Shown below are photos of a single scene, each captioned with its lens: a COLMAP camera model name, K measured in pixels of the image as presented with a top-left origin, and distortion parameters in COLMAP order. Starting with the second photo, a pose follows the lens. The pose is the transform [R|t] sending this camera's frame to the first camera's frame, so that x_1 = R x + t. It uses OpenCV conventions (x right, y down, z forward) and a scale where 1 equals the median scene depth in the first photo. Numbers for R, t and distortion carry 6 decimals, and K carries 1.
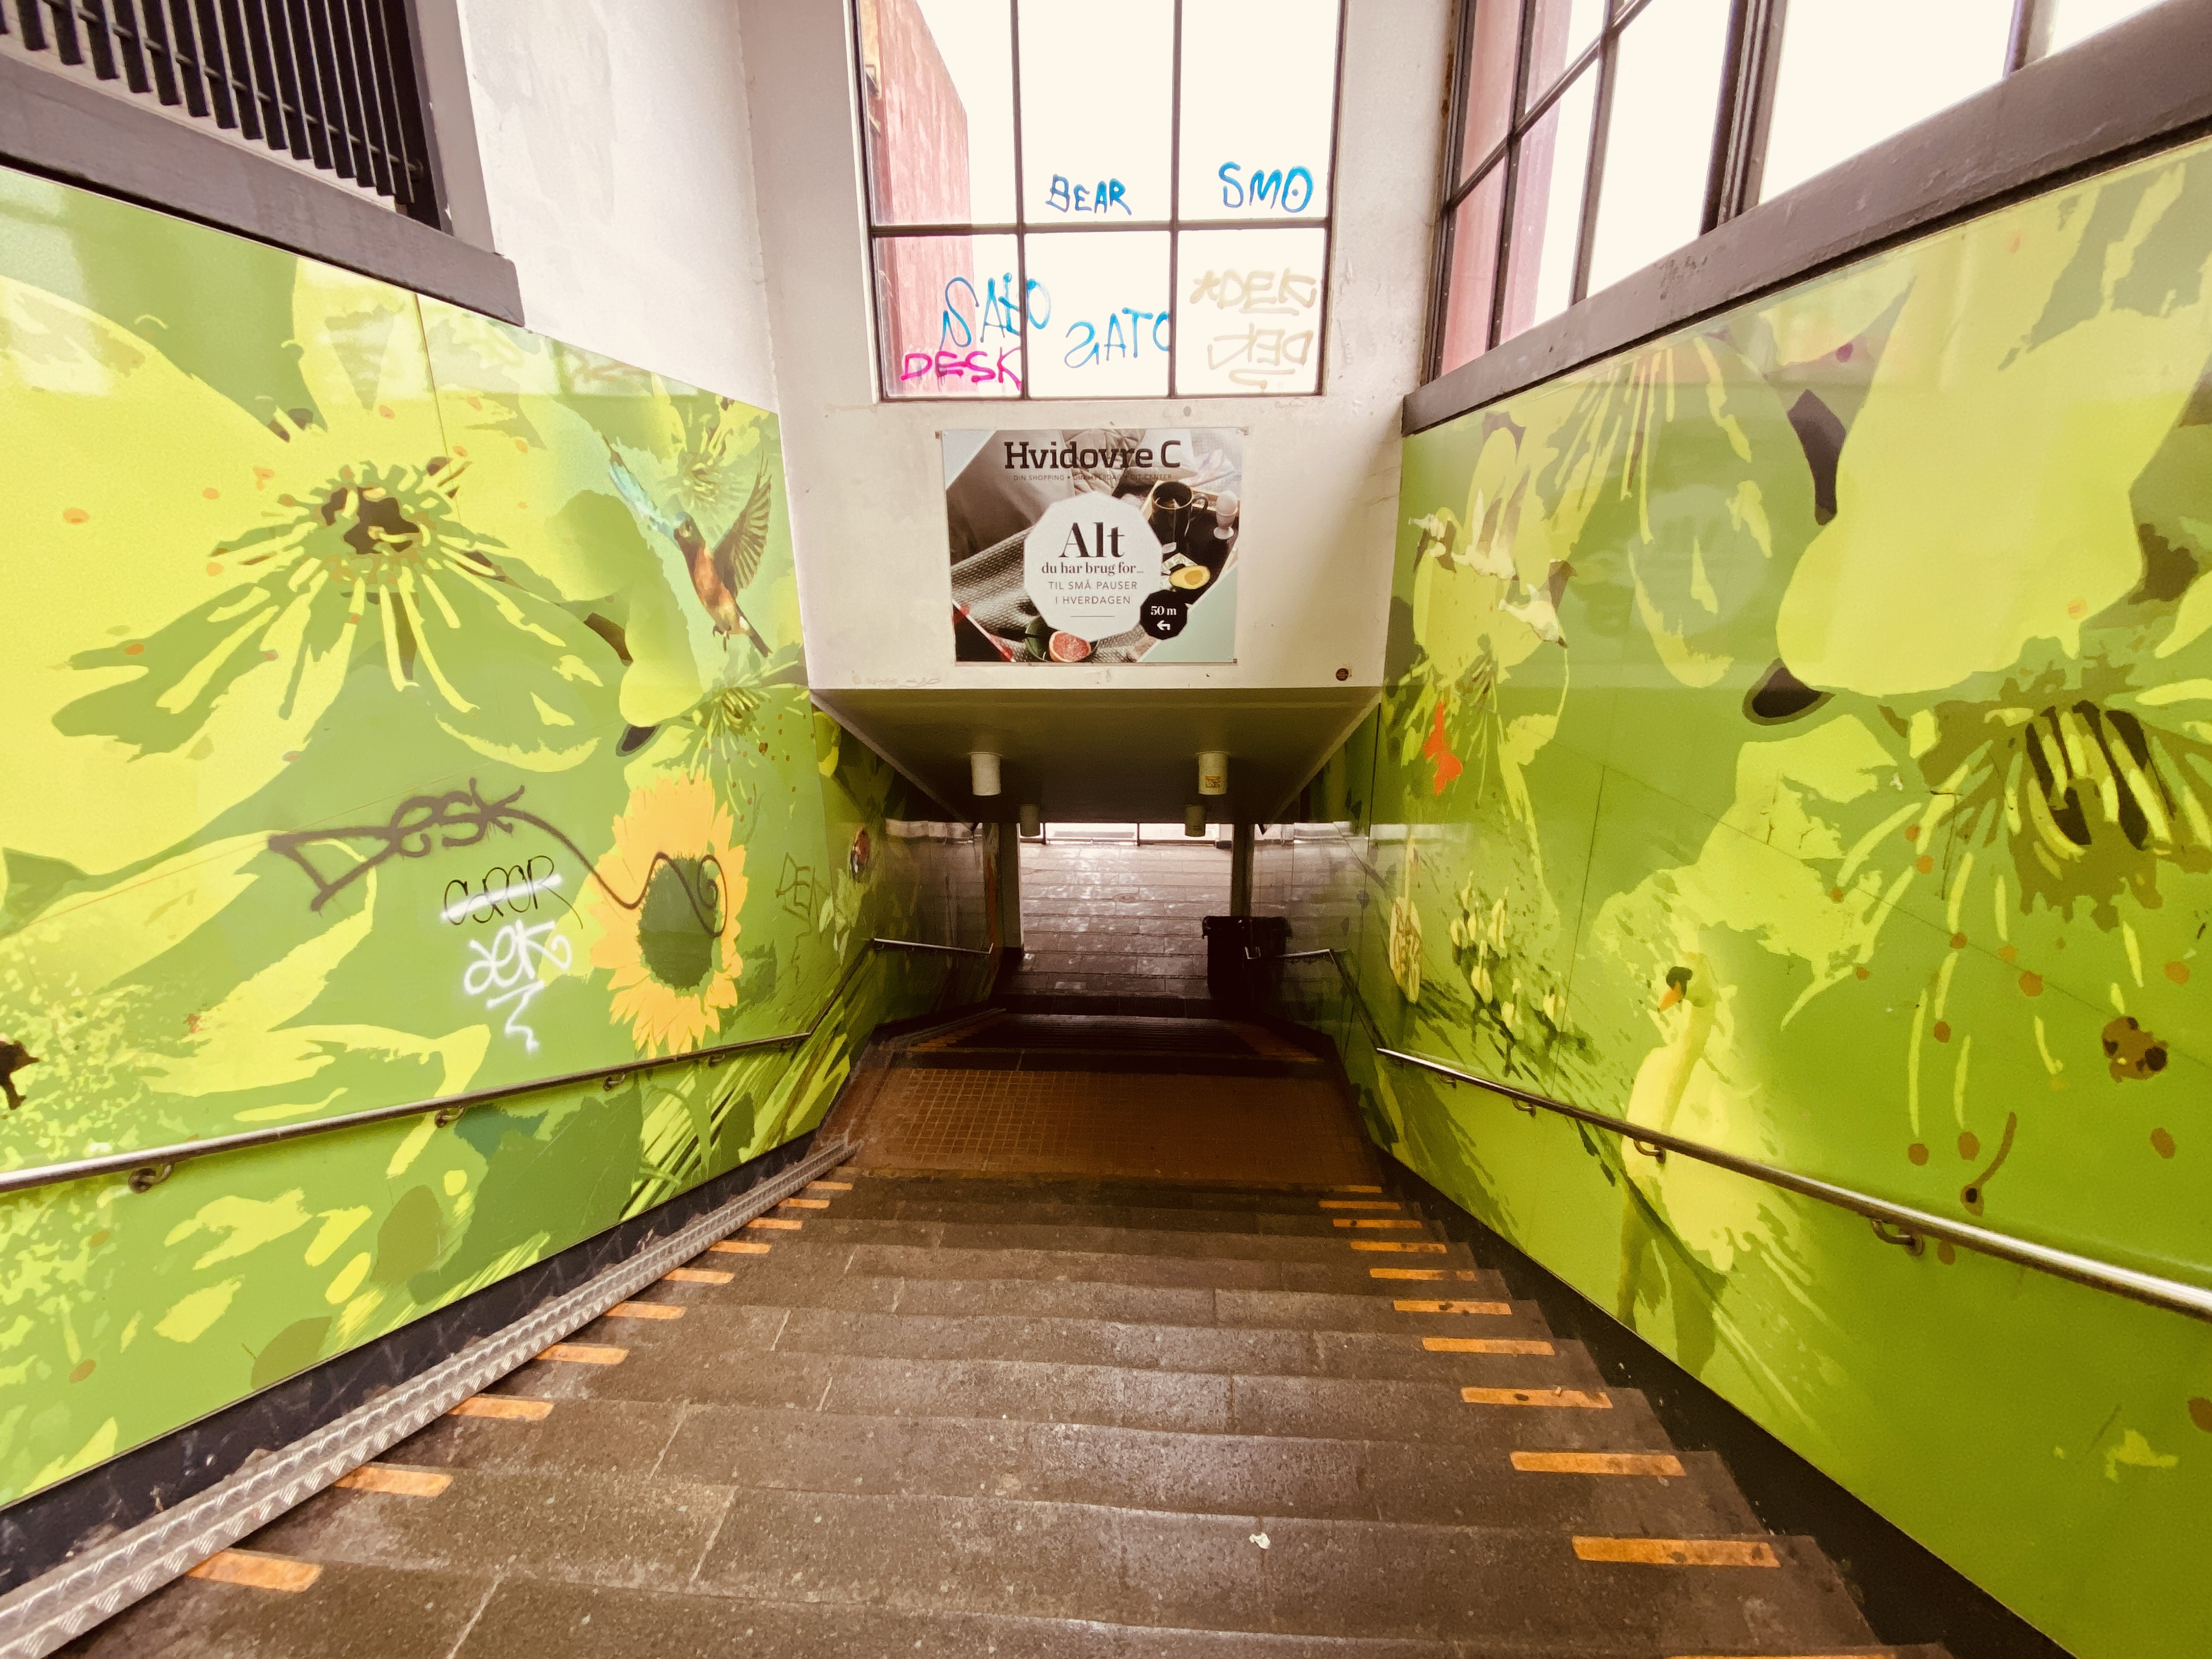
lens RADIAL K [[895.0, 0, 1101.4], [0, 895.0, 836.3], [0, 0, 1]] dist [0.061921, -0.039159]
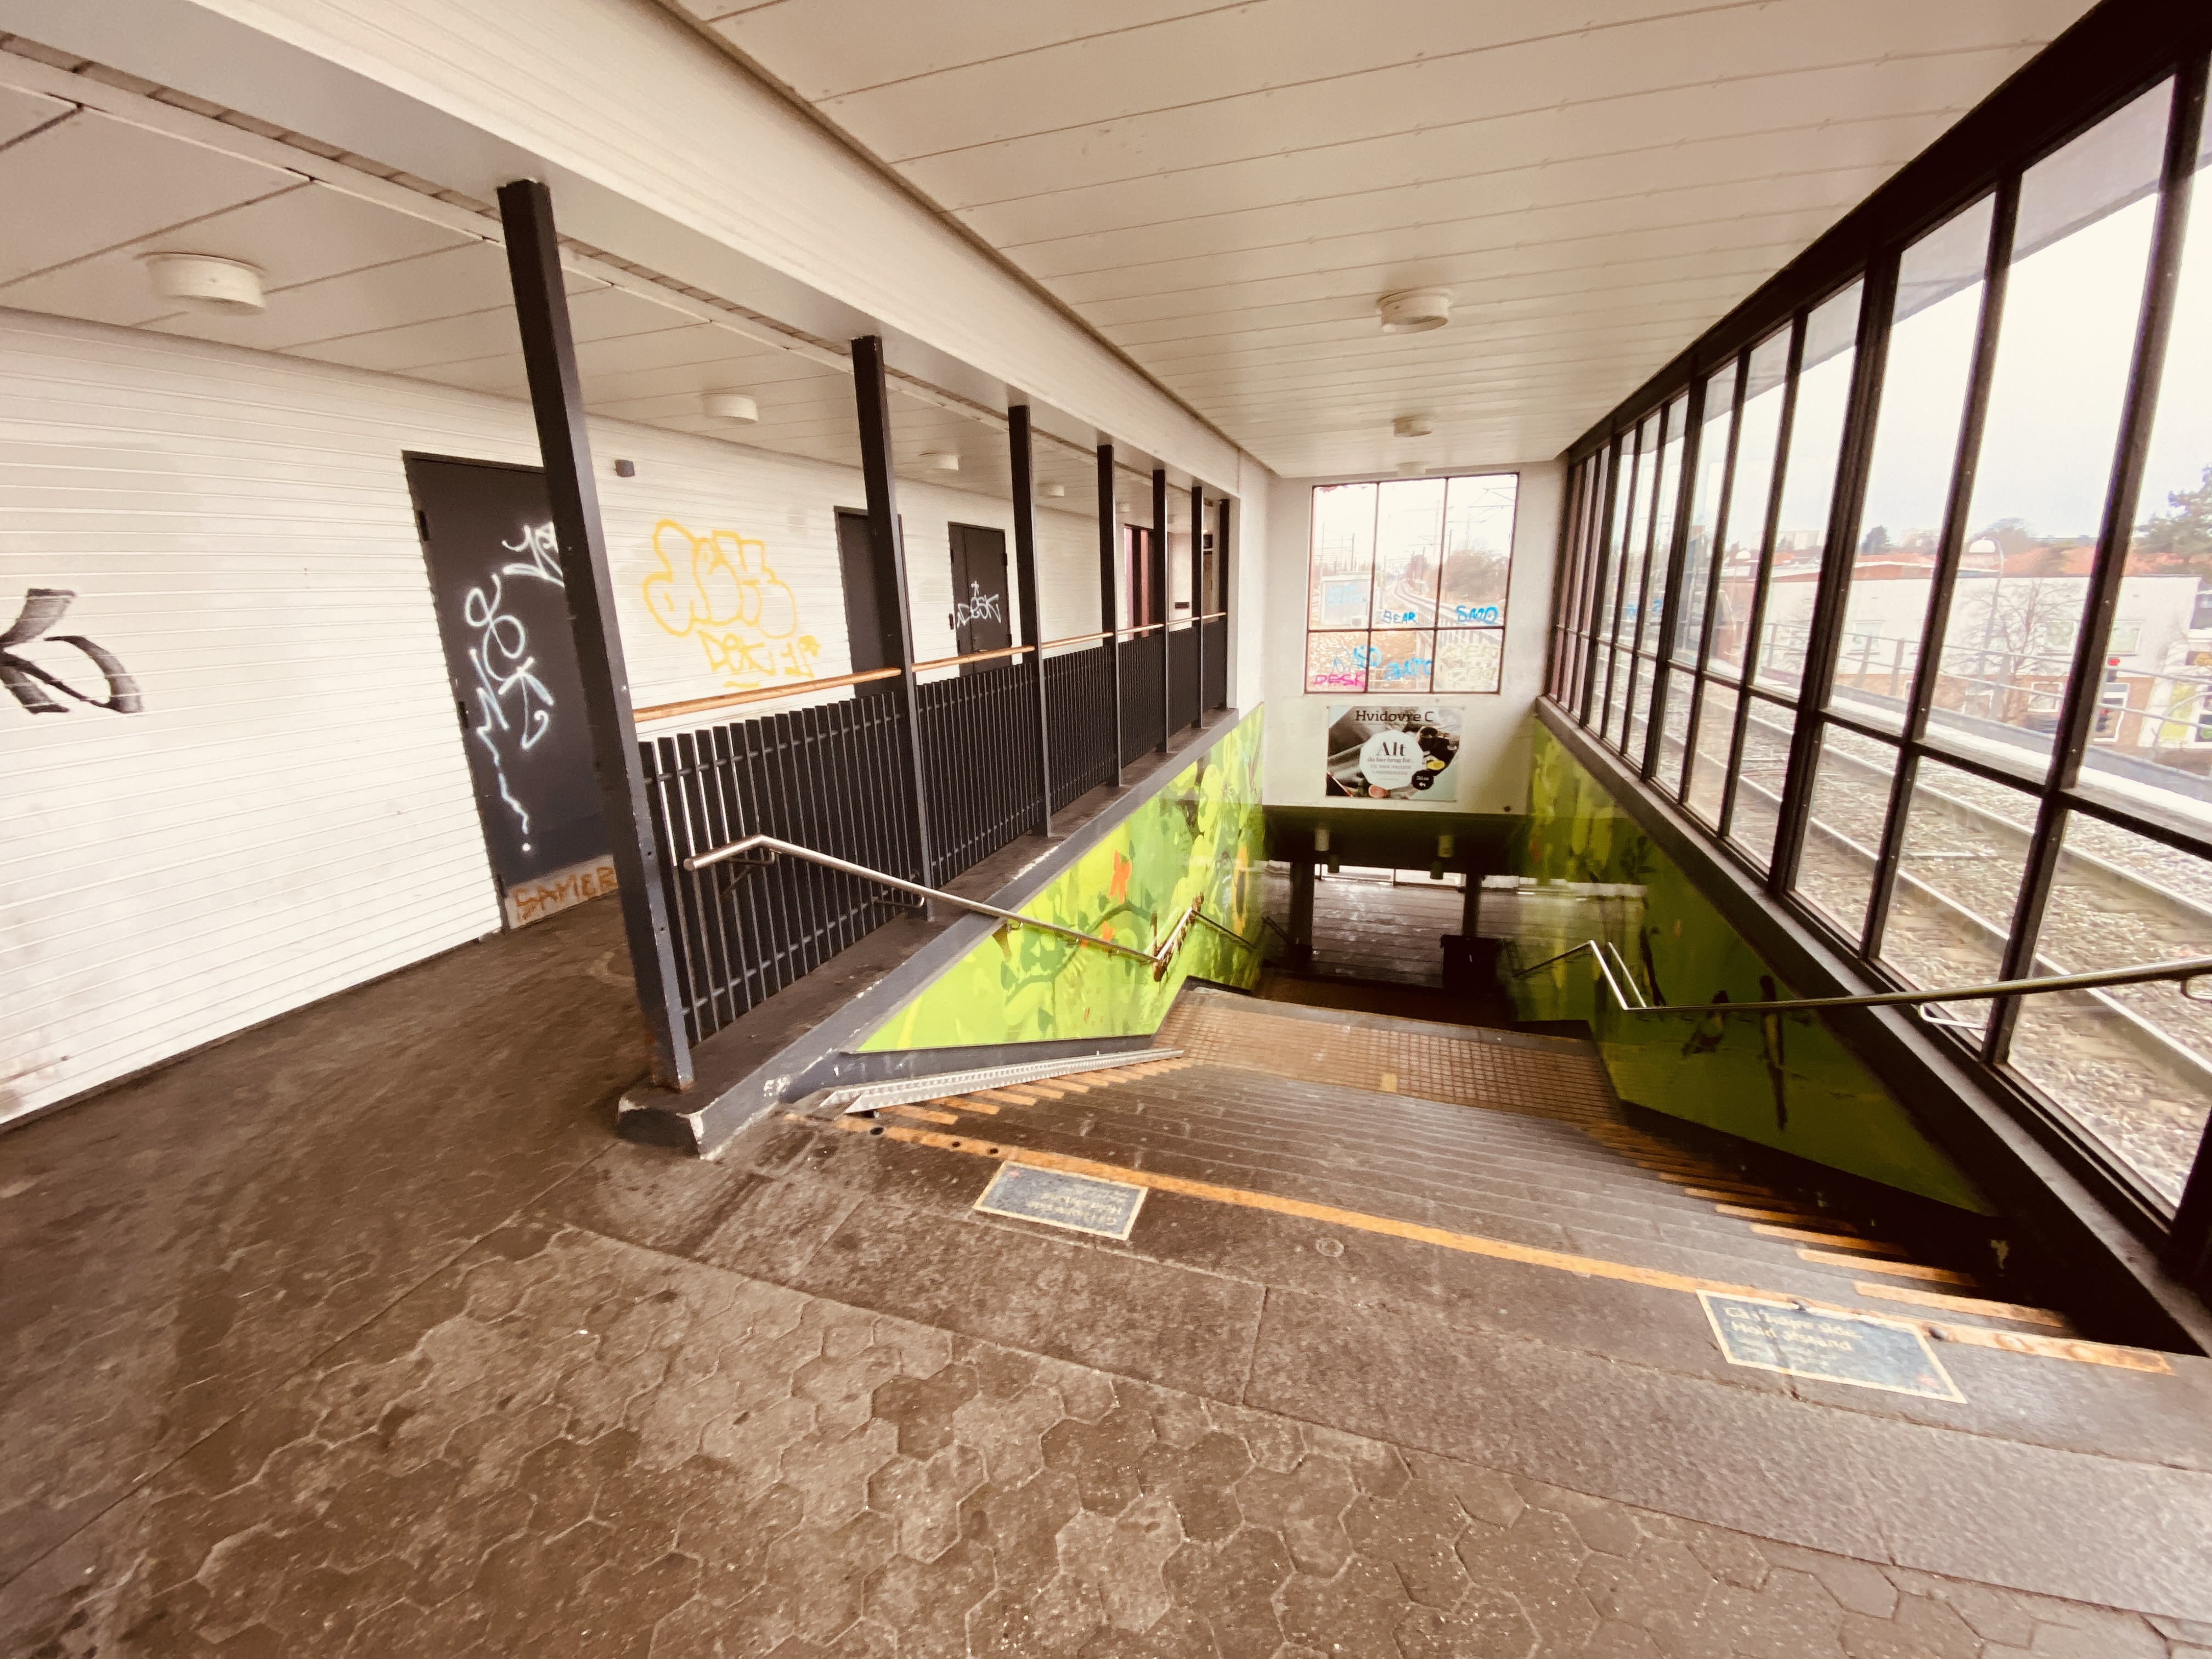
lens RADIAL K [[895.0, 0, 1101.4], [0, 895.0, 836.3], [0, 0, 1]] dist [0.061921, -0.039159]
pose [[0.963596, 0.053501, -0.261957, -0.110032], [-0.063553, 0.997526, -0.030048, 0.017051], [0.259701, 0.045602, 0.964612, -1.427146]]
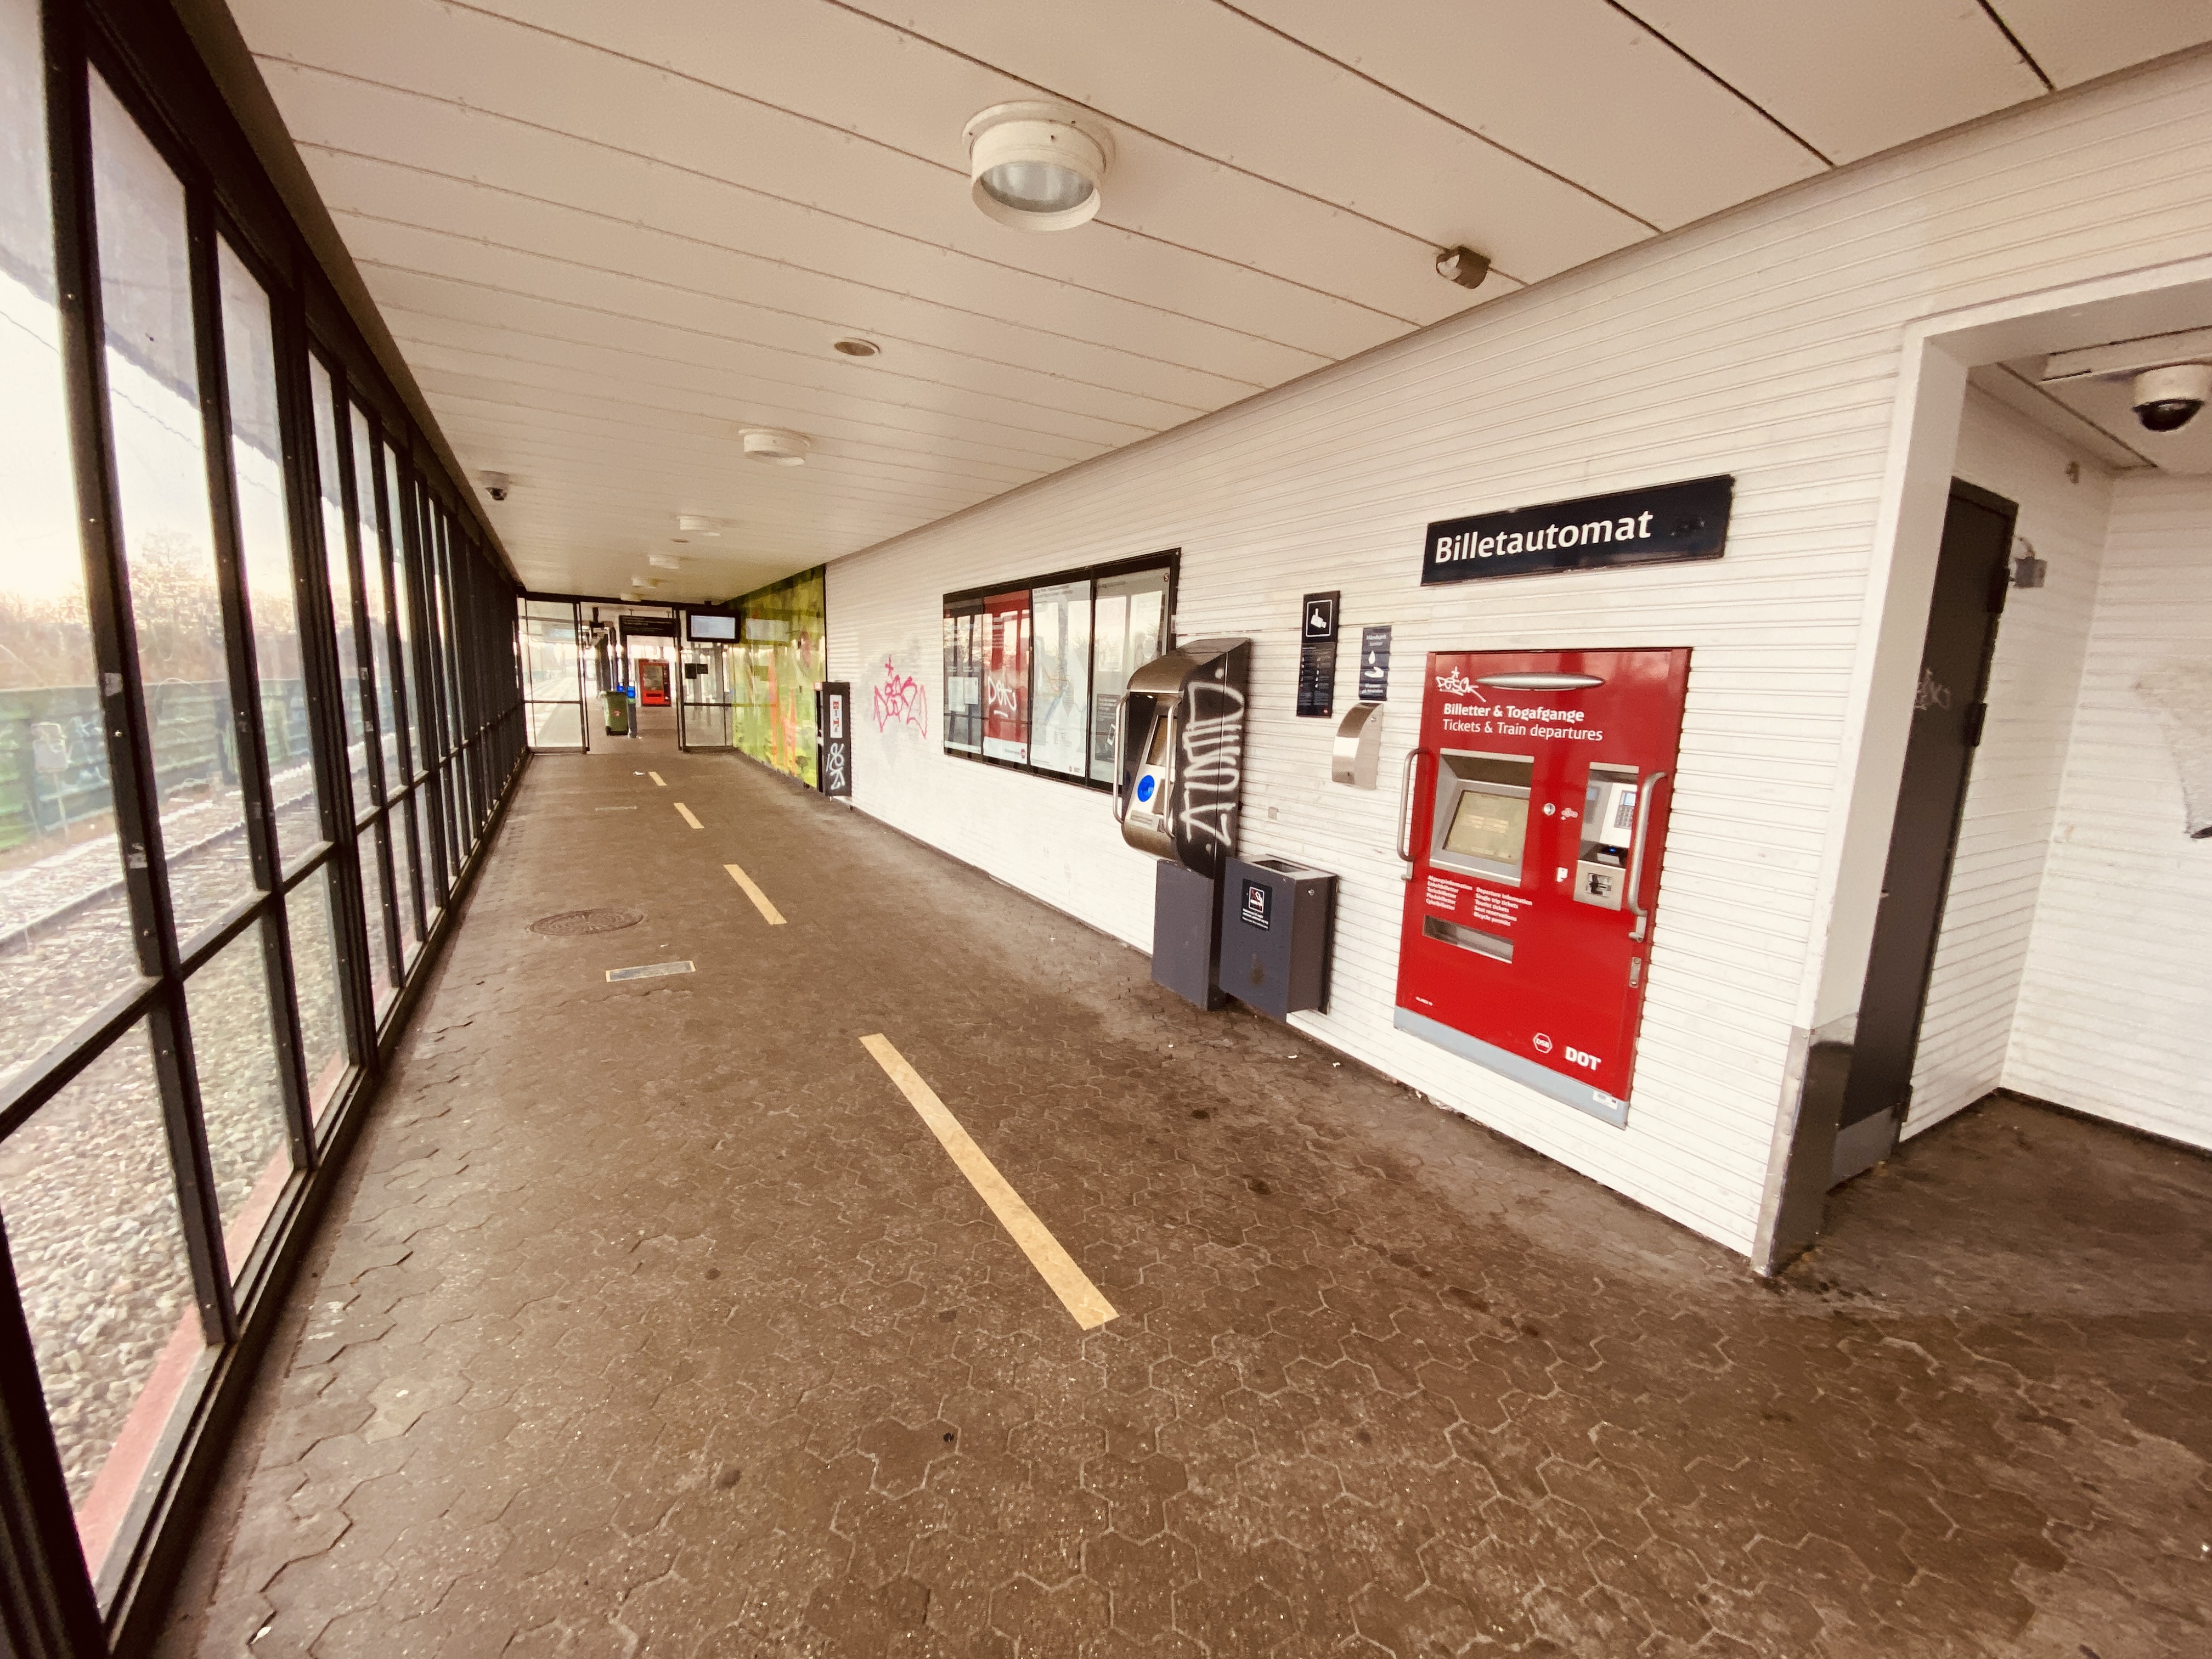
lens RADIAL K [[903.6, 0, 1104.1], [0, 903.6, 835.1], [0, 0, 1]] dist [0.023493, -0.022747]
pose [[-0.828968, 0.074697, -0.554285, 0.076569], [-0.200056, 0.885873, 0.418578, -0.055978], [0.522292, 0.457876, -0.719417, -1.228061]]
